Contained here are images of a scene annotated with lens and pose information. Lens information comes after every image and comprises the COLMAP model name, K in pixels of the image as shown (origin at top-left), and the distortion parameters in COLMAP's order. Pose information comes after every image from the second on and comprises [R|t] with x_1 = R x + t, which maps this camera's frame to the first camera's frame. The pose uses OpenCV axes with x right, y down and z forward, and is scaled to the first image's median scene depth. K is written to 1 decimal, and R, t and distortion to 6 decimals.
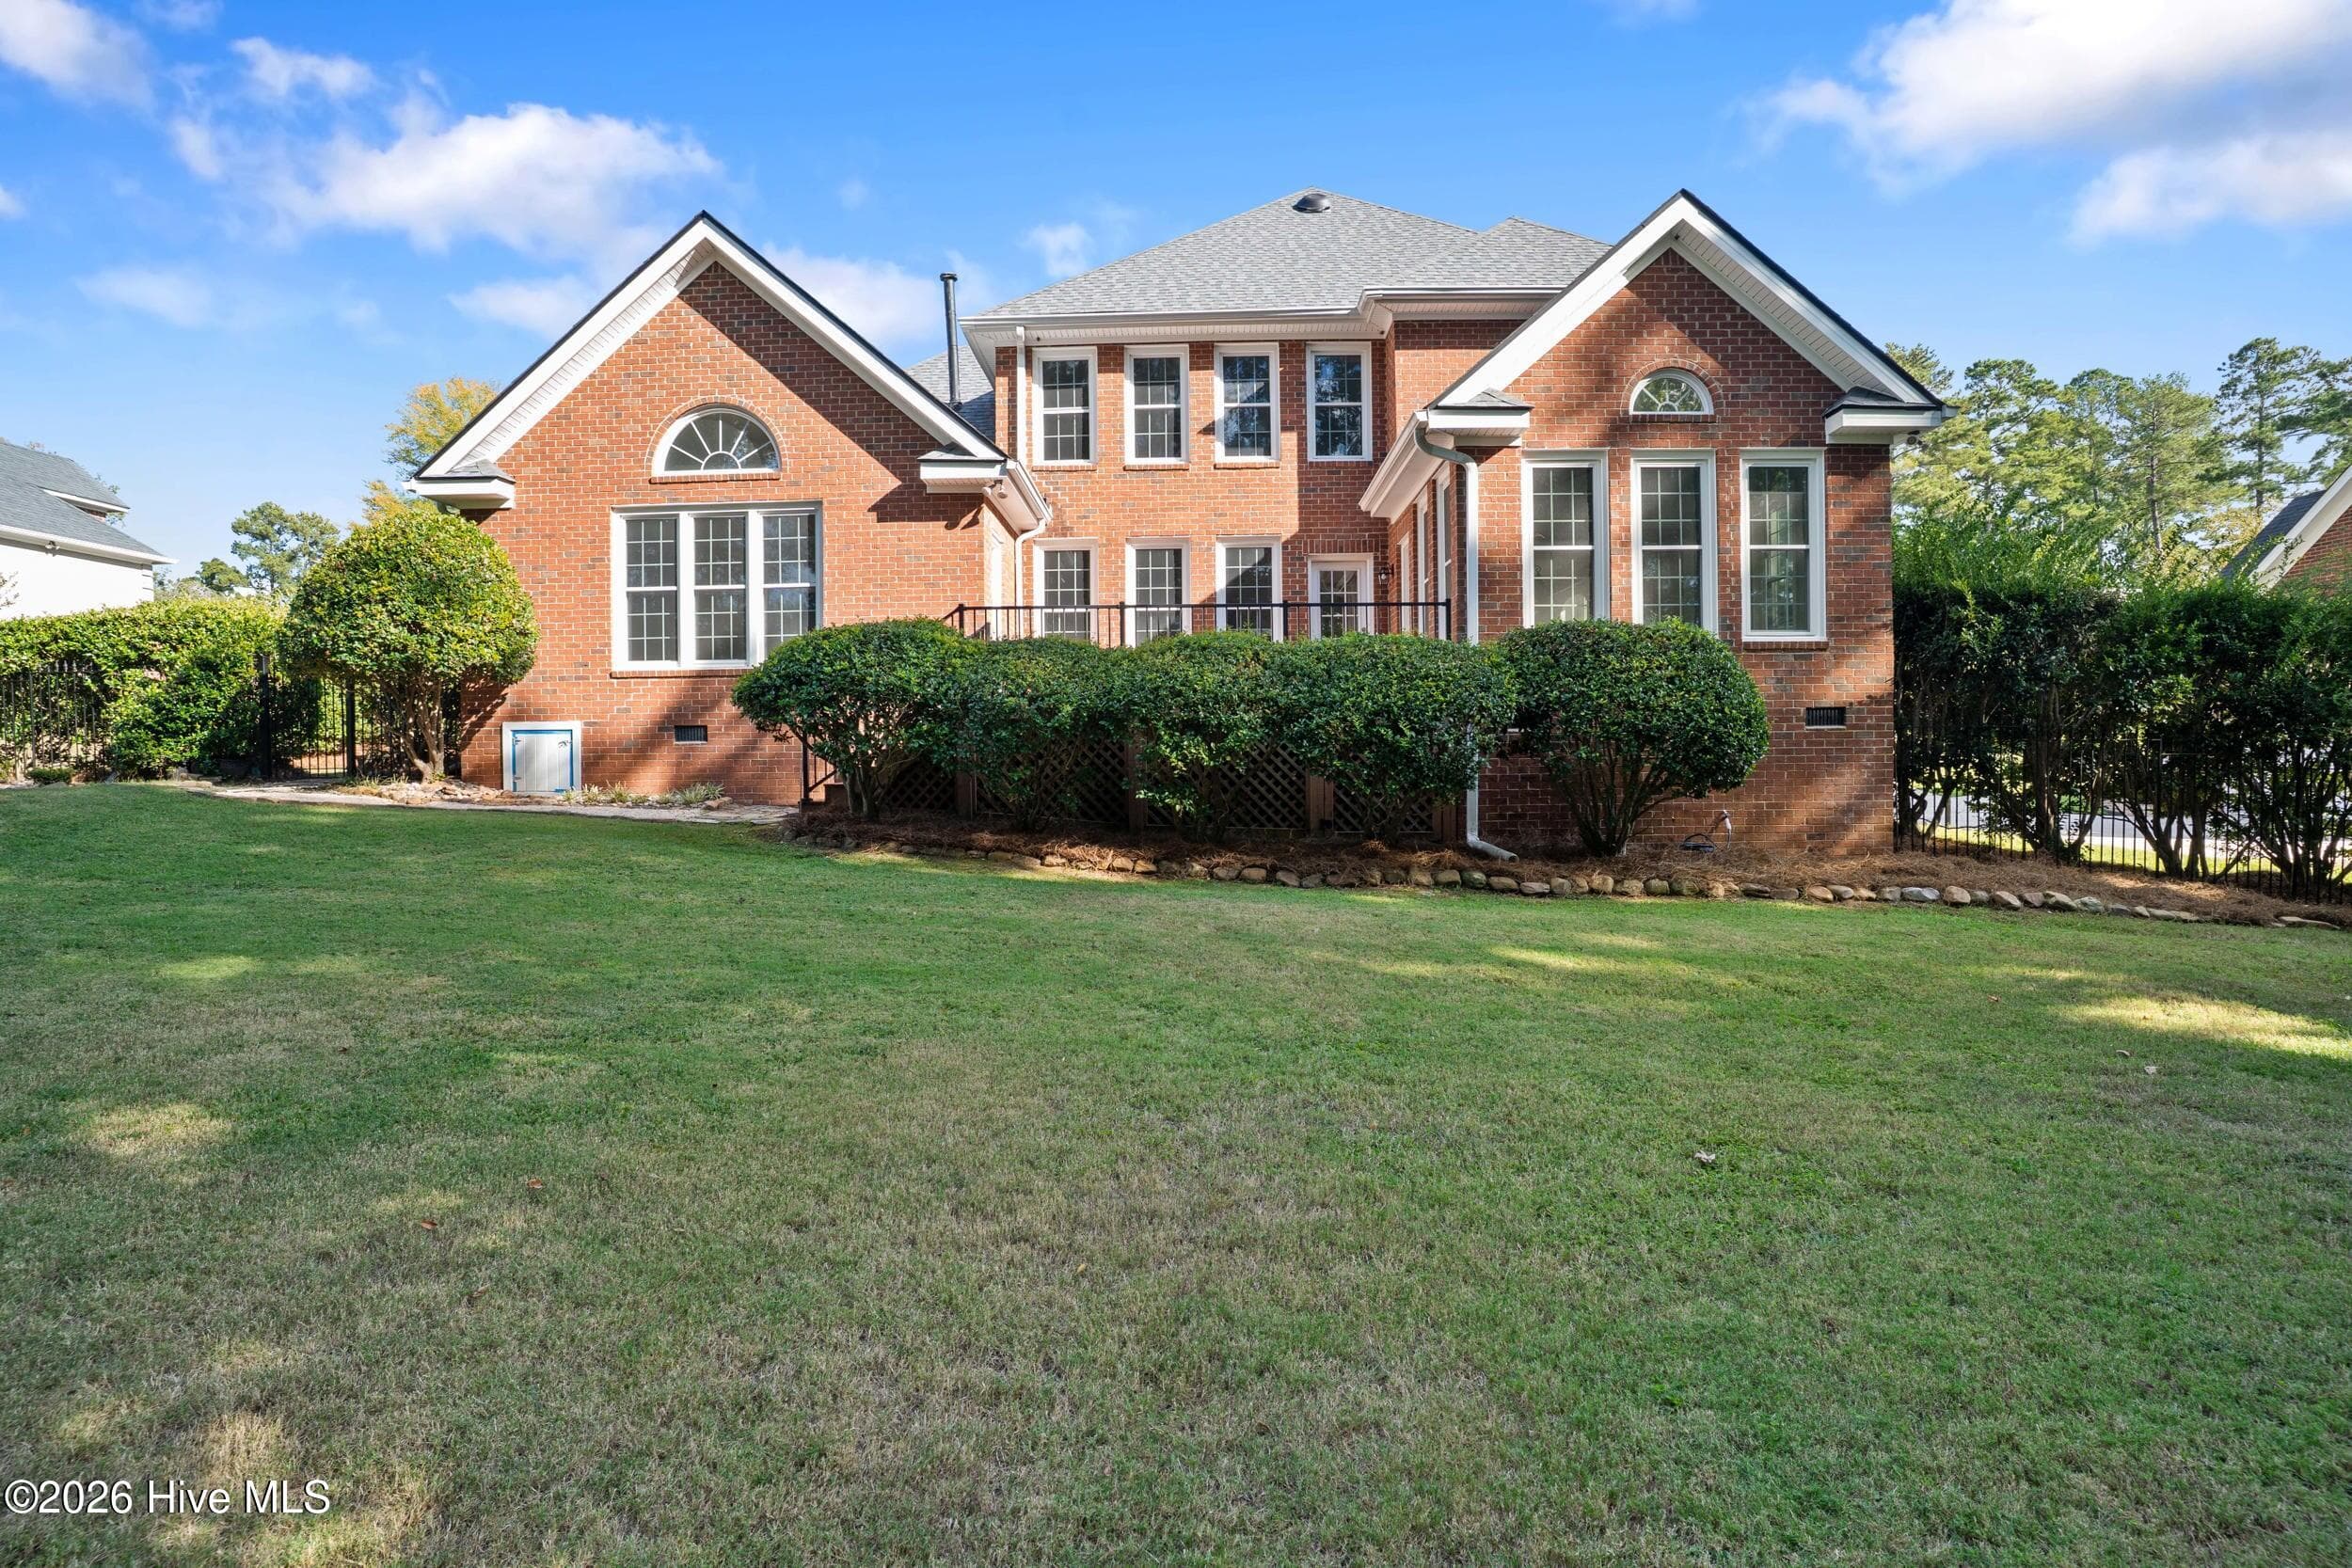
lens RADIAL K [[1133.1, 0, 1176.0], [0, 1133.1, 784.0], [0, 0, 1]] dist [-0.053301, 0.001040]
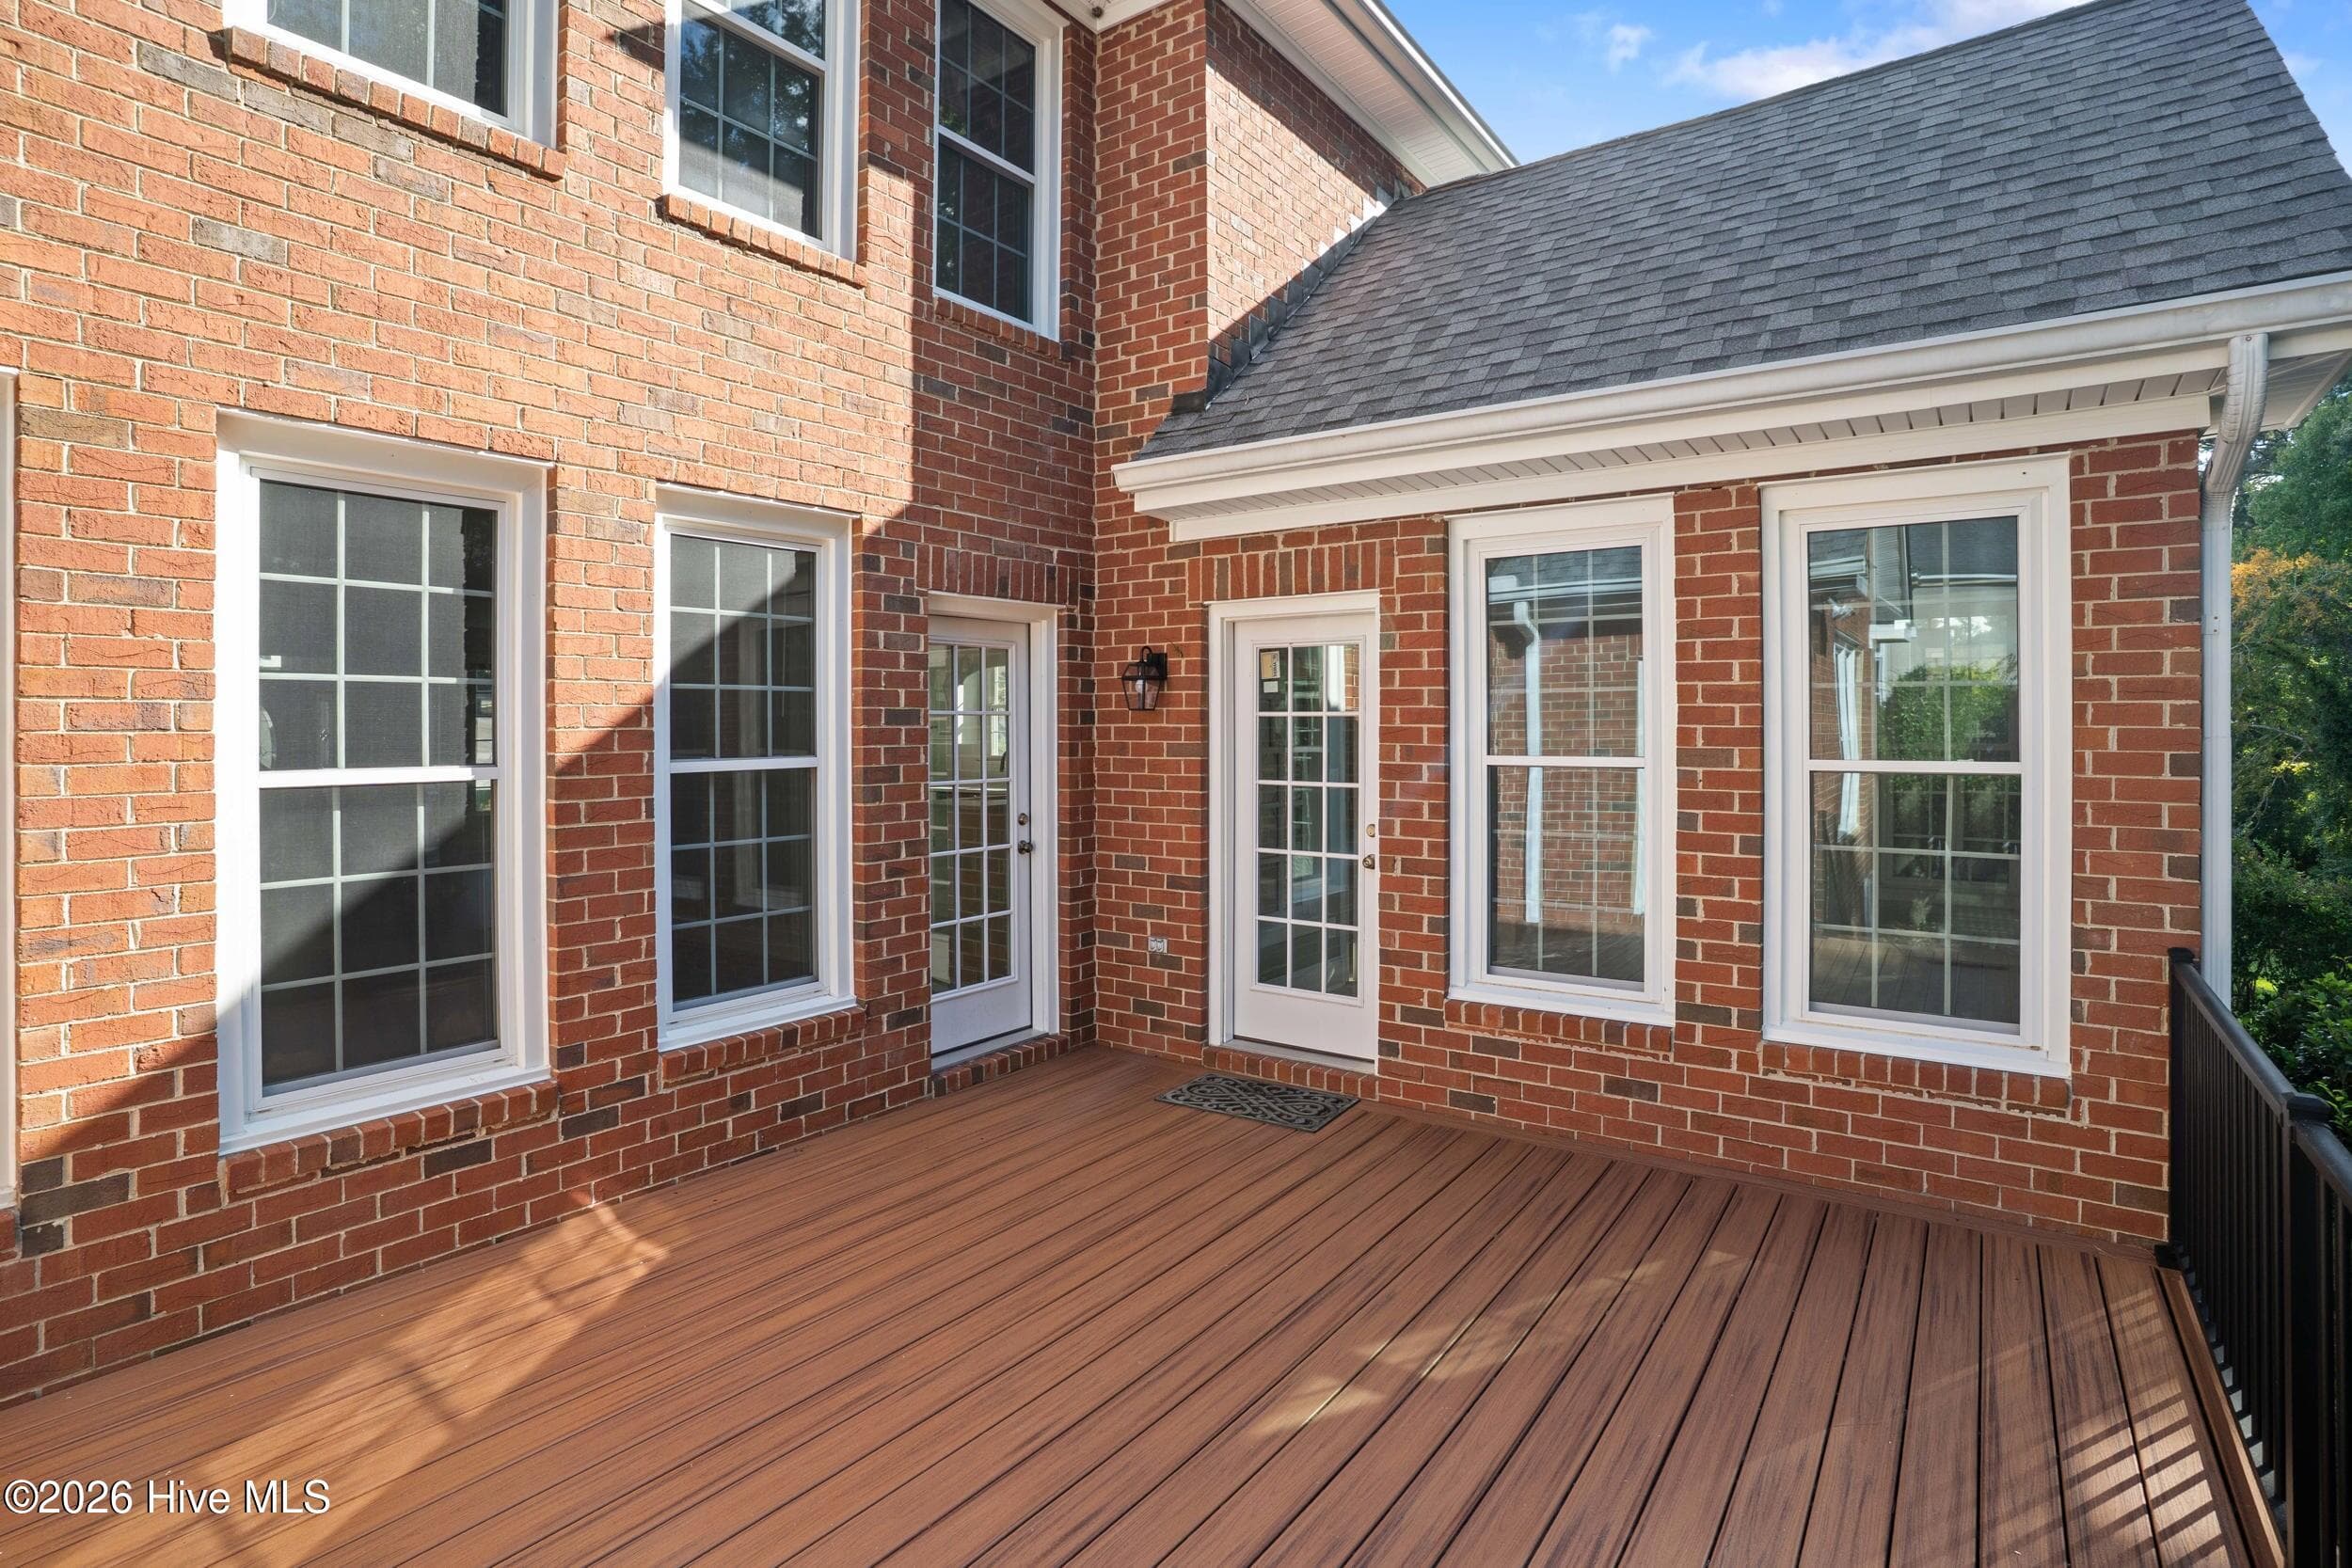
lens RADIAL K [[1156.3, 0, 1165.0], [0, 1156.3, 724.8], [0, 0, 1]] dist [-0.069100, 0.000488]
pose [[0.569365, 0.006244, 0.822061, -0.126875], [0.010217, 0.999840, -0.014671, -0.196116], [-0.822021, 0.016752, 0.569210, 0.934222]]
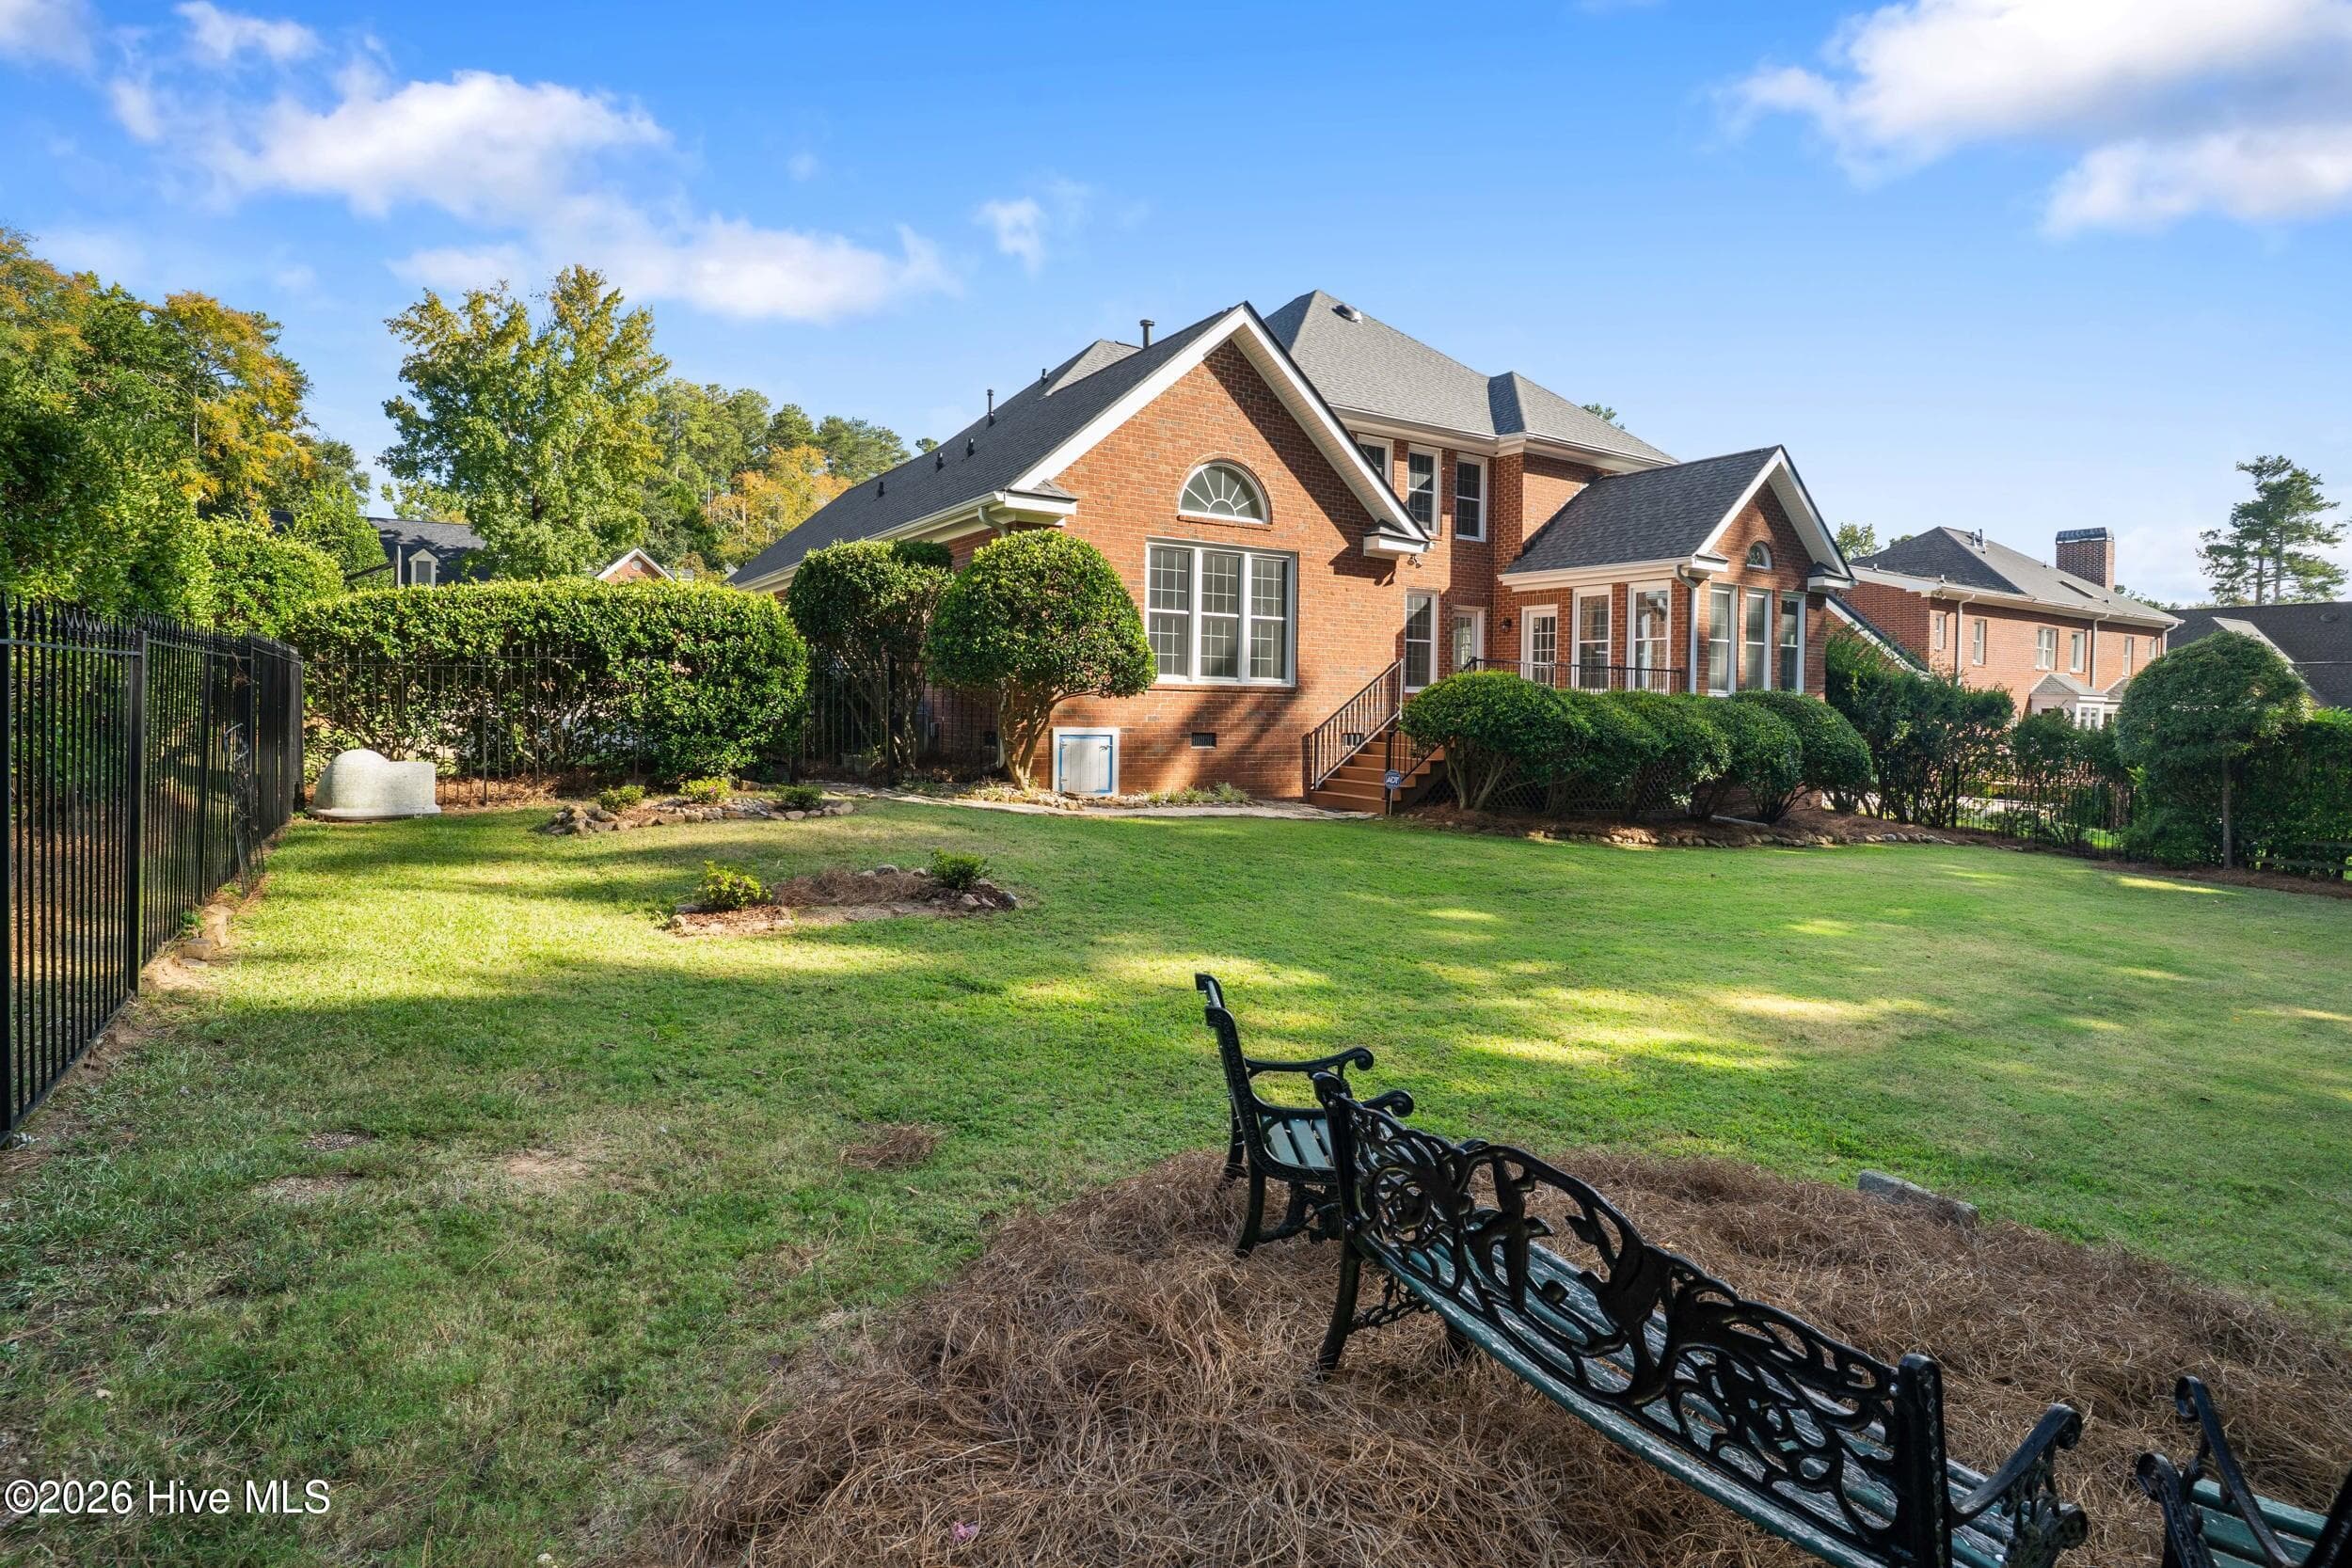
lens RADIAL K [[1156.3, 0, 1165.0], [0, 1156.3, 724.8], [0, 0, 1]] dist [-0.069100, 0.000488]
pose [[0.835343, 0.013836, 0.549555, -1.154564], [-0.014000, 0.999894, -0.003893, -0.056762], [-0.549551, -0.004442, 0.835448, 0.021515]]
